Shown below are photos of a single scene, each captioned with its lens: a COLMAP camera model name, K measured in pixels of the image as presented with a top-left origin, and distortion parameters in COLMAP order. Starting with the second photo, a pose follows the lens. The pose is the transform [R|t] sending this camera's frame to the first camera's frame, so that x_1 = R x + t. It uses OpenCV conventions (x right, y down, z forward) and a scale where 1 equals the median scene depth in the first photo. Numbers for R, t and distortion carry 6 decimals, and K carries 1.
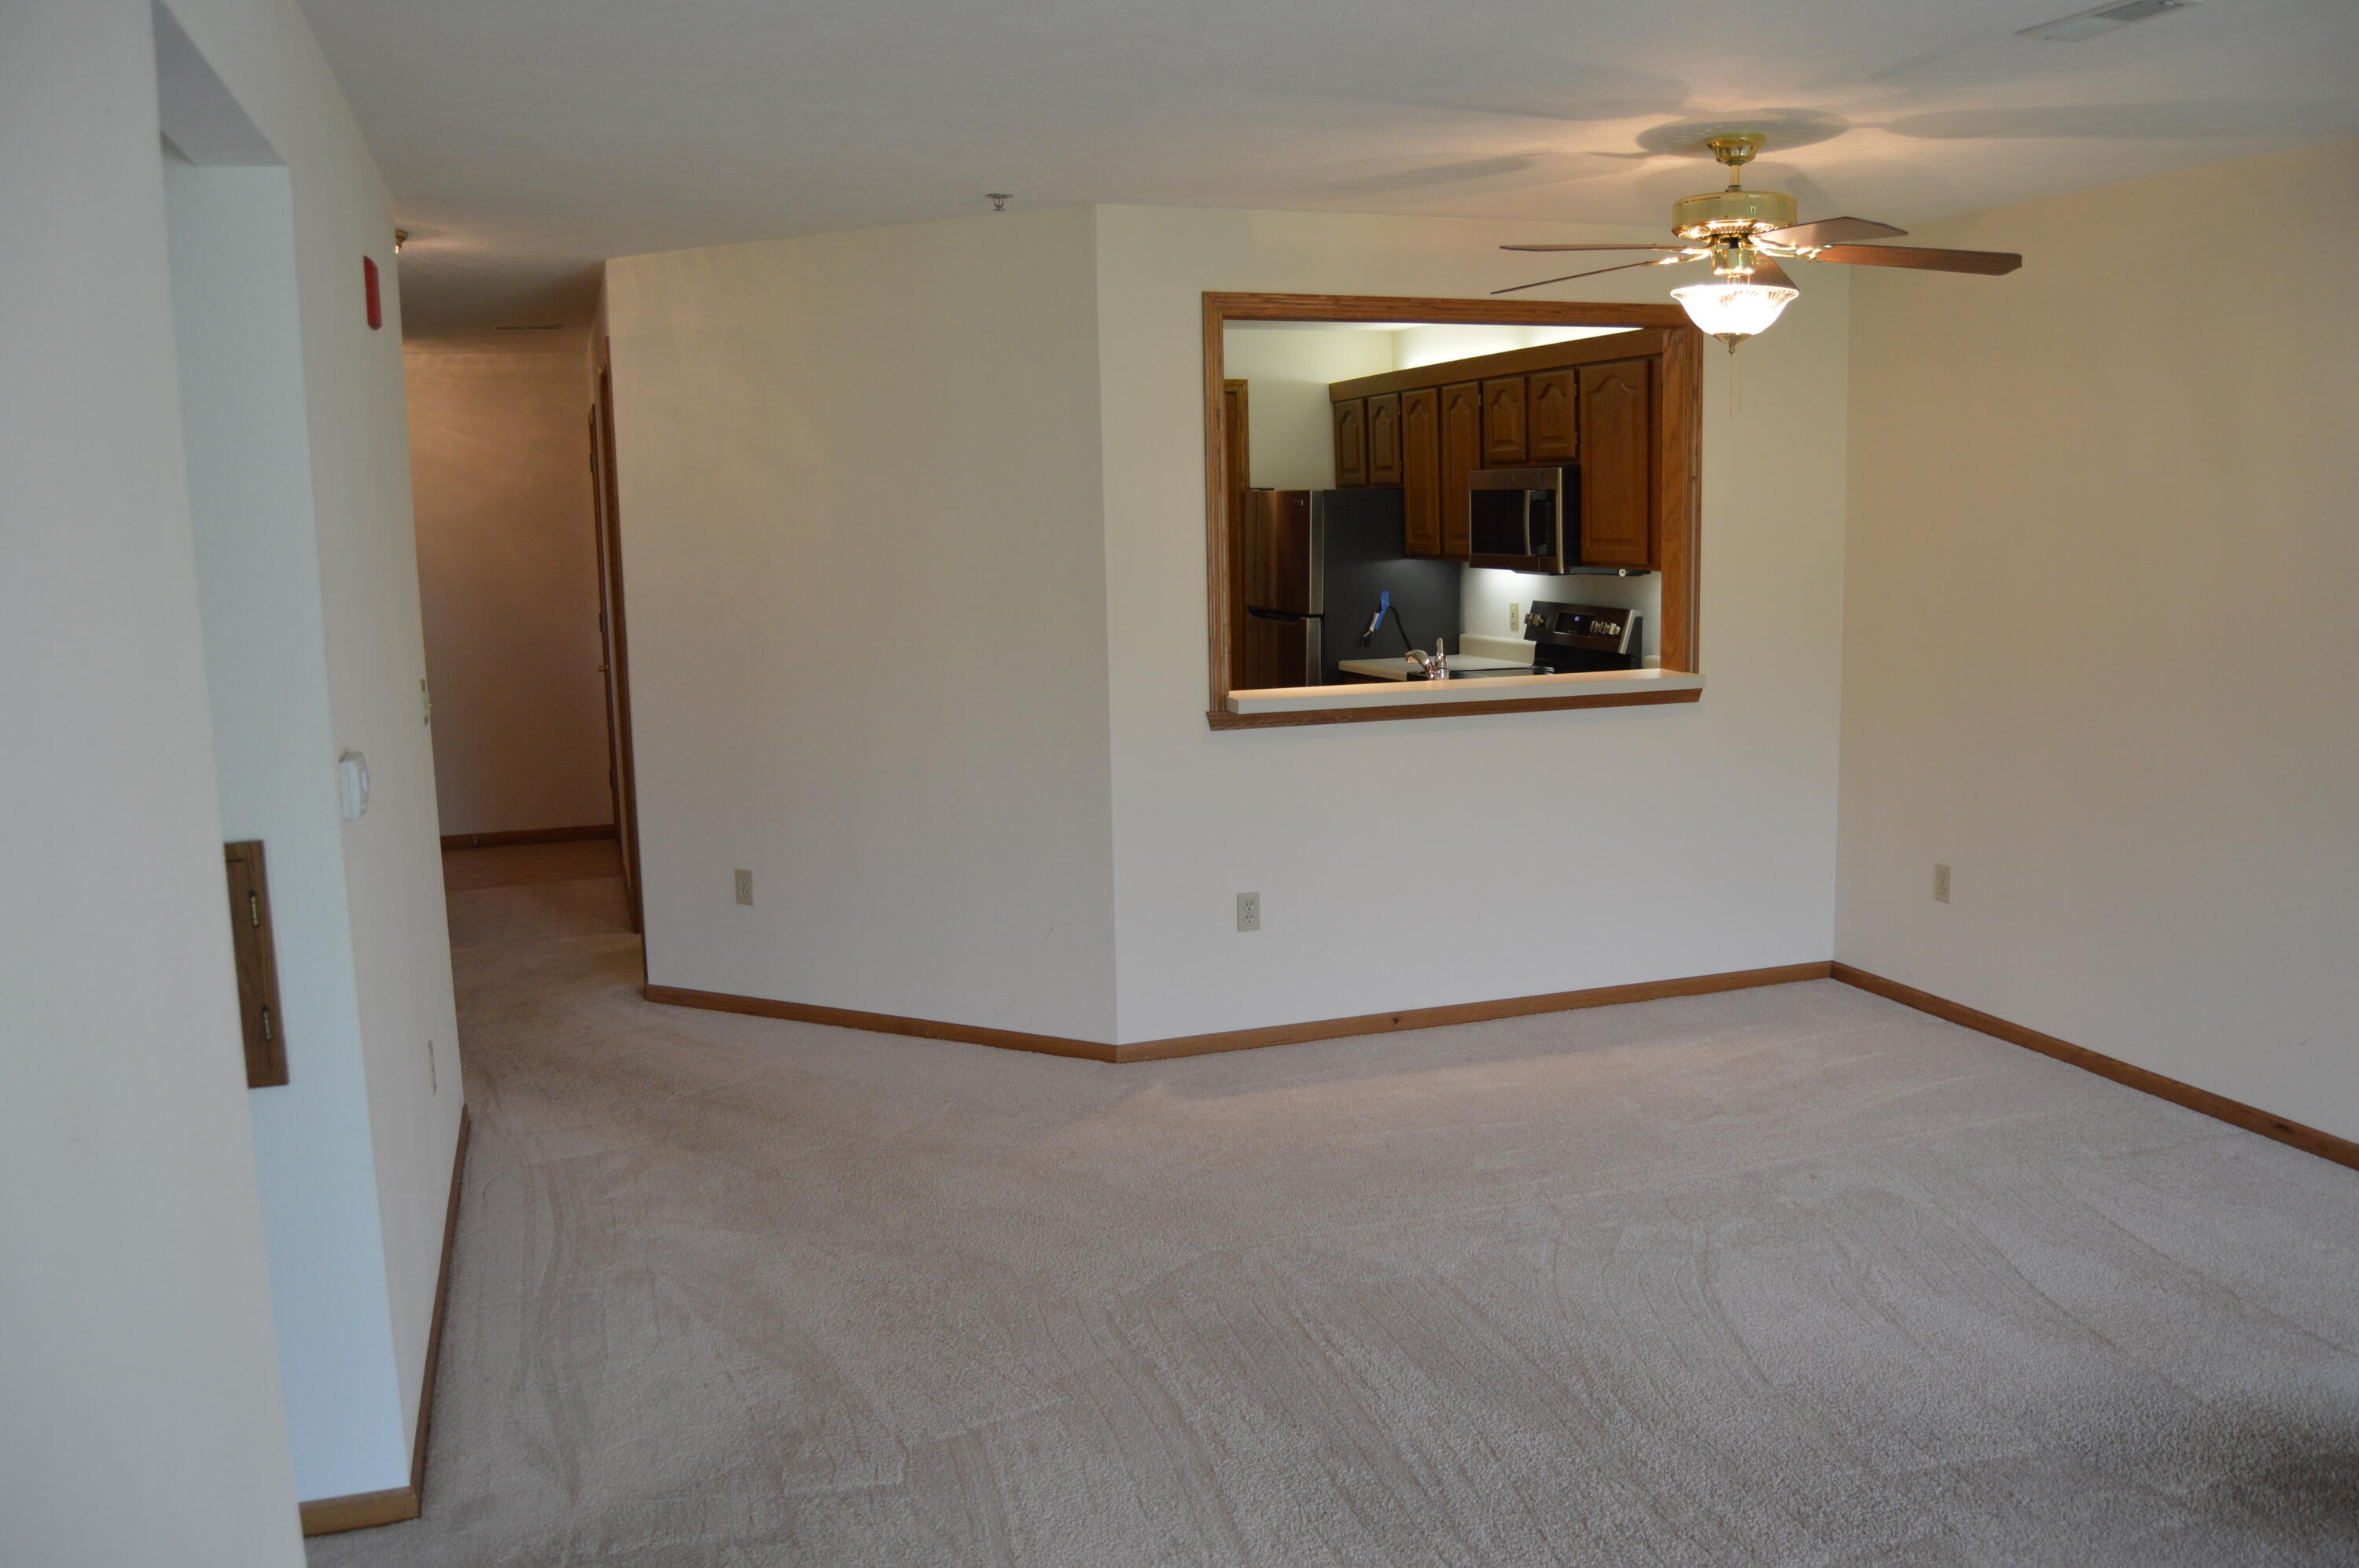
lens RADIAL K [[1861.5, 0, 1171.1], [0, 1861.5, 786.2], [0, 0, 1]] dist [-0.094908, 0.033990]
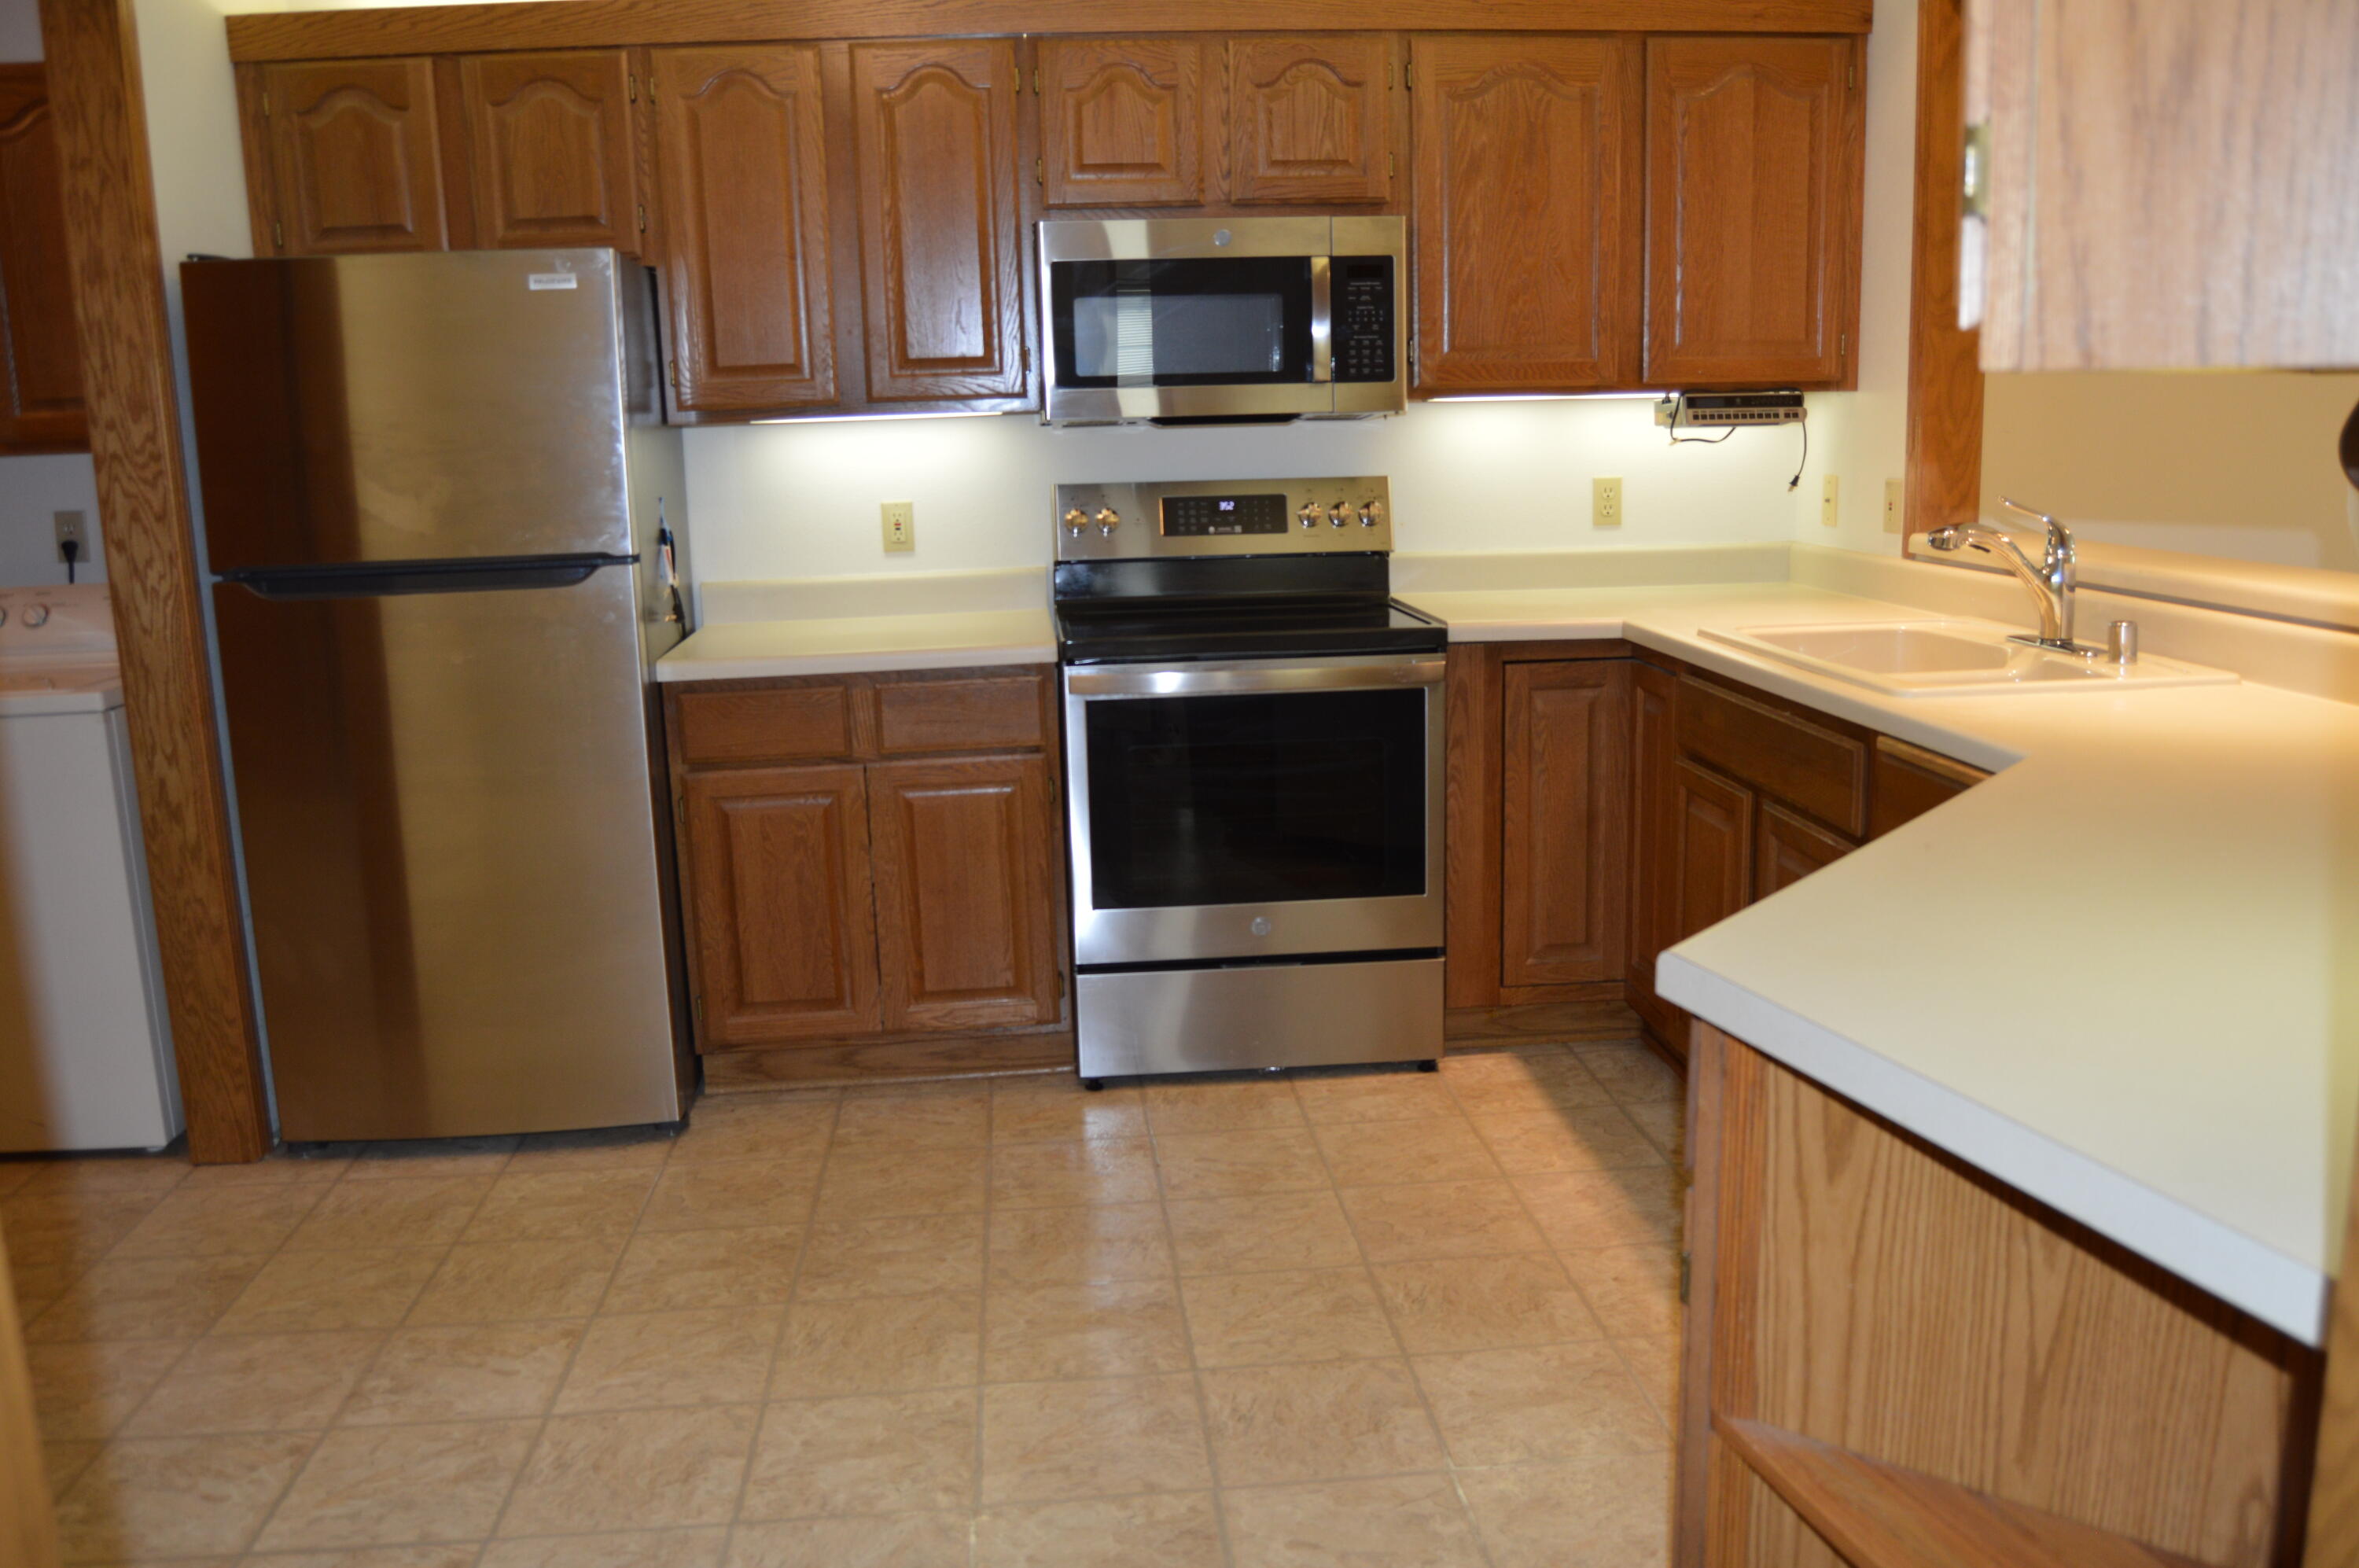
lens RADIAL K [[1861.5, 0, 1186.0], [0, 1861.5, 792.1], [0, 0, 1]] dist [-0.094908, 0.033990]
pose [[0.223106, -0.178736, 0.958268, -0.313953], [0.169495, 0.975185, 0.142430, -0.082752], [-0.959945, 0.130644, 0.247864, 0.831429]]
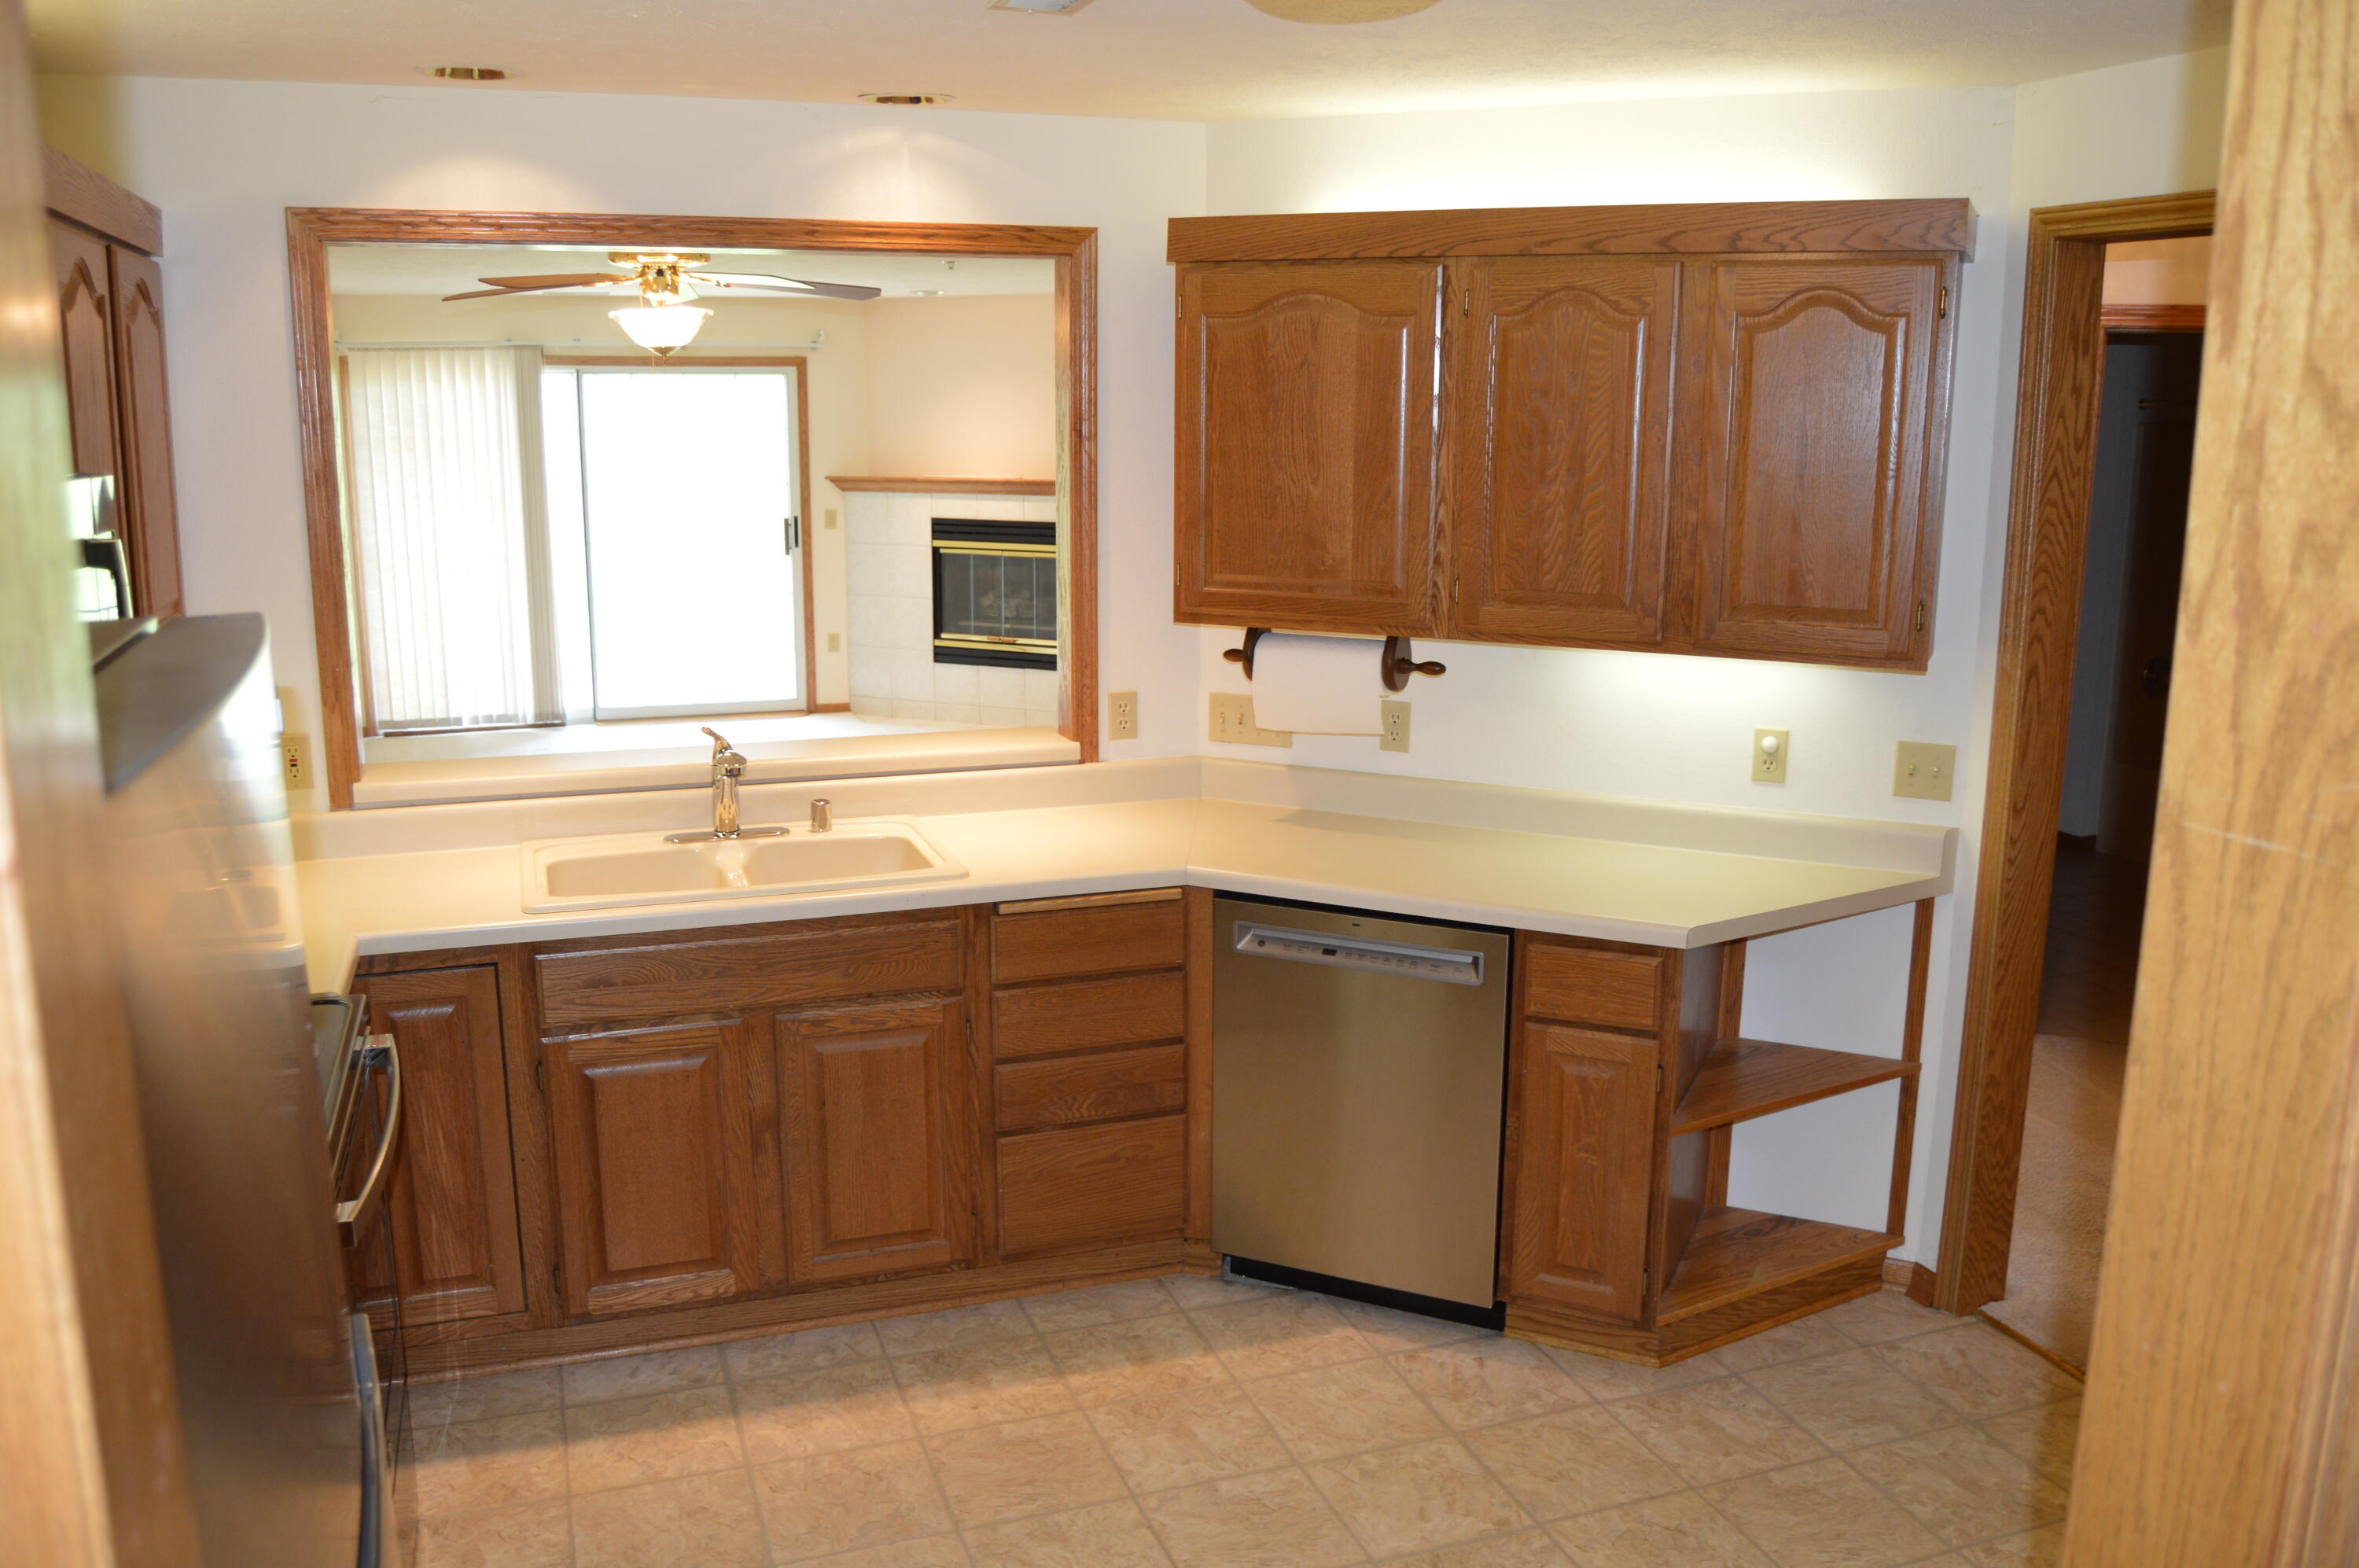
lens RADIAL K [[1861.5, 0, 1189.2], [0, 1861.5, 793.3], [0, 0, 1]] dist [-0.094908, 0.033990]
pose [[-0.999510, 0.023056, -0.021148, -0.005361], [0.014166, 0.936219, 0.351132, -0.209655], [0.027895, 0.350661, -0.936087, 1.211188]]
